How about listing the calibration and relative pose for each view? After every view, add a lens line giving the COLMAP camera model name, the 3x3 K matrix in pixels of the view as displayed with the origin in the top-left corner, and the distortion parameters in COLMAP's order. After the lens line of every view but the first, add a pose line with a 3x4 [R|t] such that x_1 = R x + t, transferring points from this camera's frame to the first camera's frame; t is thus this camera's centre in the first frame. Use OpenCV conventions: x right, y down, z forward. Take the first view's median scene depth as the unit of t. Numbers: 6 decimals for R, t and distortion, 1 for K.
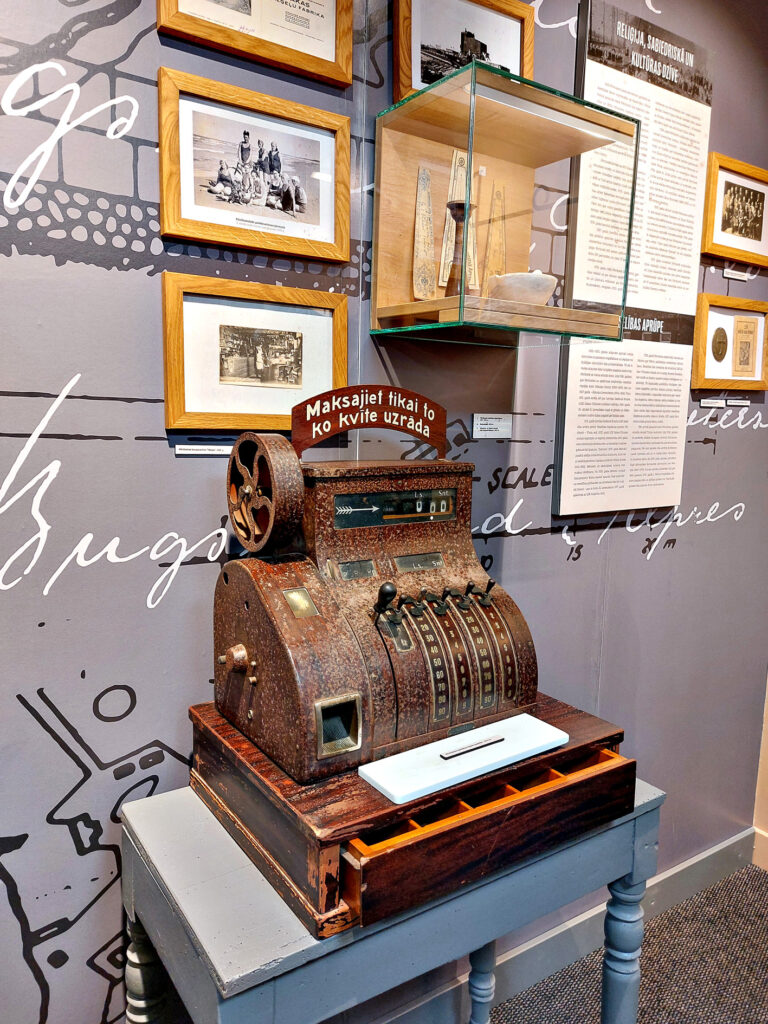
lens RADIAL K [[731.0, 0, 376.7], [0, 731.0, 511.5], [0, 0, 1]] dist [0.038294, -0.035603]
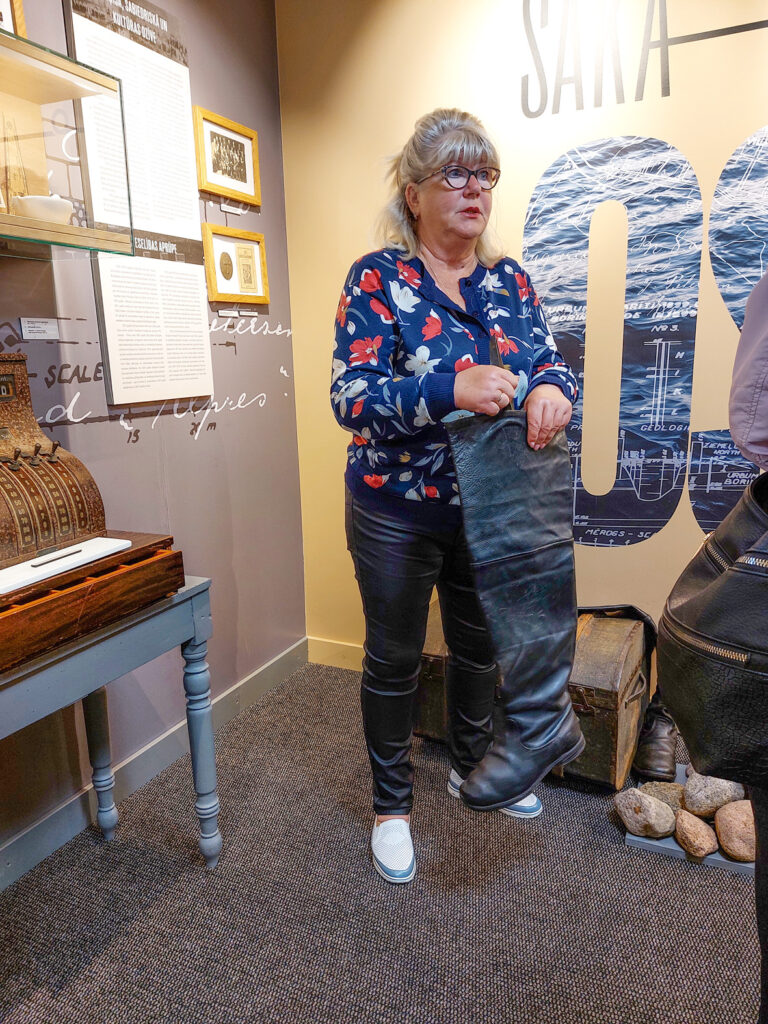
lens RADIAL K [[731.0, 0, 385.1], [0, 731.0, 518.7], [0, 0, 1]] dist [0.038294, -0.035603]
pose [[0.845497, -0.158814, 0.509817, -0.024461], [0.111108, 0.986175, 0.122939, 0.096388], [-0.522293, -0.047300, 0.851453, -0.301587]]
